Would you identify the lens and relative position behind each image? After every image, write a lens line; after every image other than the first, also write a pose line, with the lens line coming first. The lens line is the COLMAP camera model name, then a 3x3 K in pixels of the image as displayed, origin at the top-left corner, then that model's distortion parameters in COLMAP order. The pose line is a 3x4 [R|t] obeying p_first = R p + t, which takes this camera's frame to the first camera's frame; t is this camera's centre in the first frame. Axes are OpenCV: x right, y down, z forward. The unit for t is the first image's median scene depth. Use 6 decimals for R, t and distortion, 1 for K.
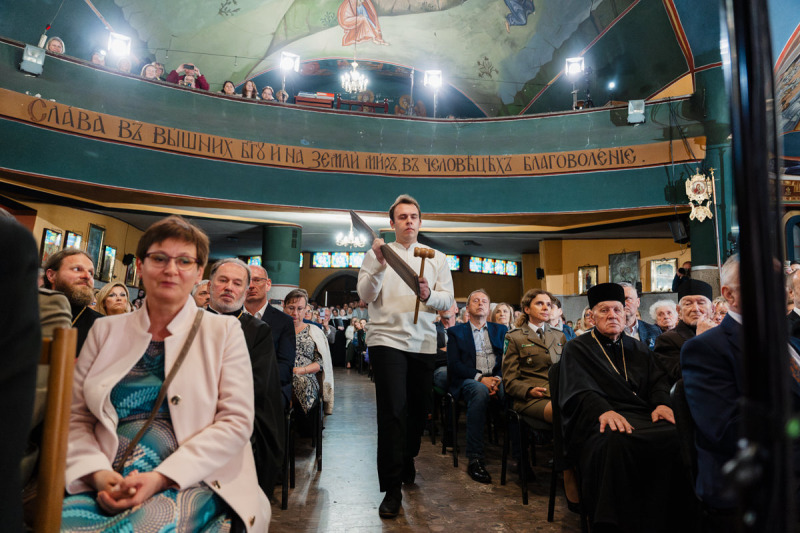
lens RADIAL K [[562.9, 0, 419.2], [0, 562.9, 264.6], [0, 0, 1]] dist [0.002414, -0.011255]
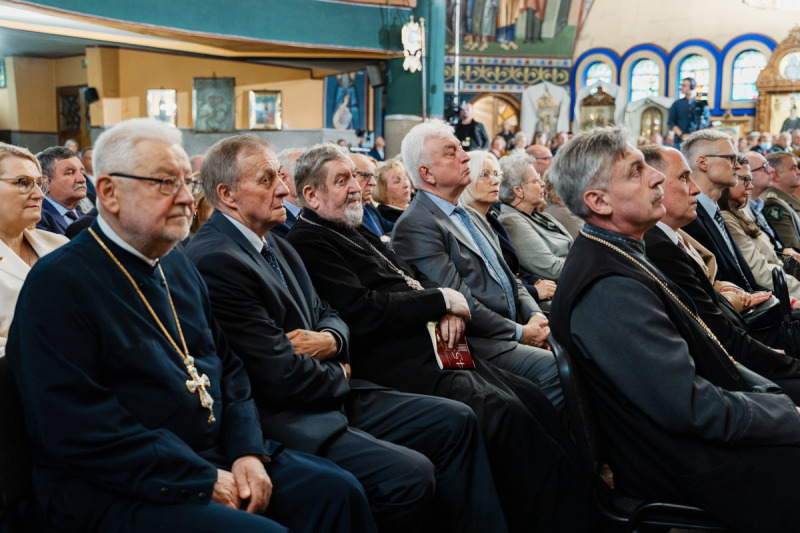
lens RADIAL K [[873.4, 0, 397.0], [0, 873.4, 271.8], [0, 0, 1]] dist [0.014074, 0.000000]
pose [[0.597663, -0.115579, 0.793373, -0.707593], [-0.083155, 0.975282, 0.204722, -0.038847], [-0.797423, -0.188328, 0.573279, 0.040383]]
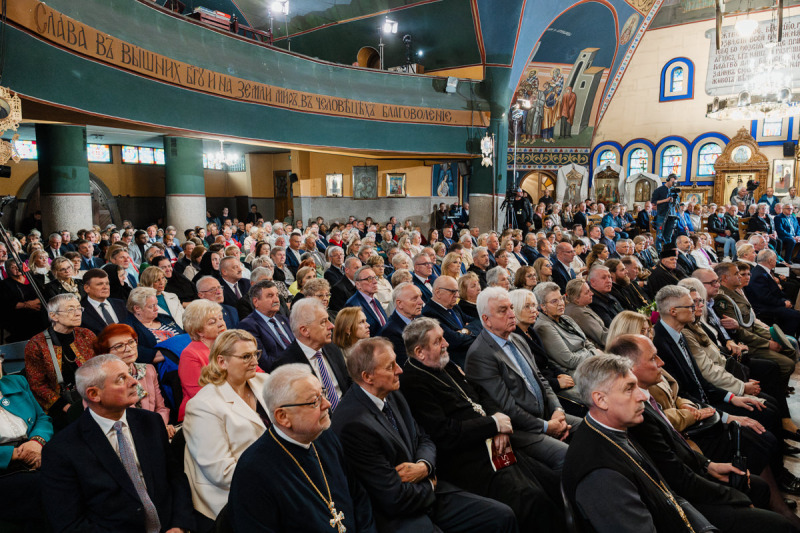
lens RADIAL K [[539.6, 0, 407.2], [0, 539.6, 268.9], [0, 0, 1]] dist [-0.004960, -0.006064]
pose [[0.696127, -0.113322, 0.708919, -0.696629], [-0.068912, 0.972357, 0.223101, -0.106353], [-0.714604, -0.204159, 0.669074, 0.050886]]
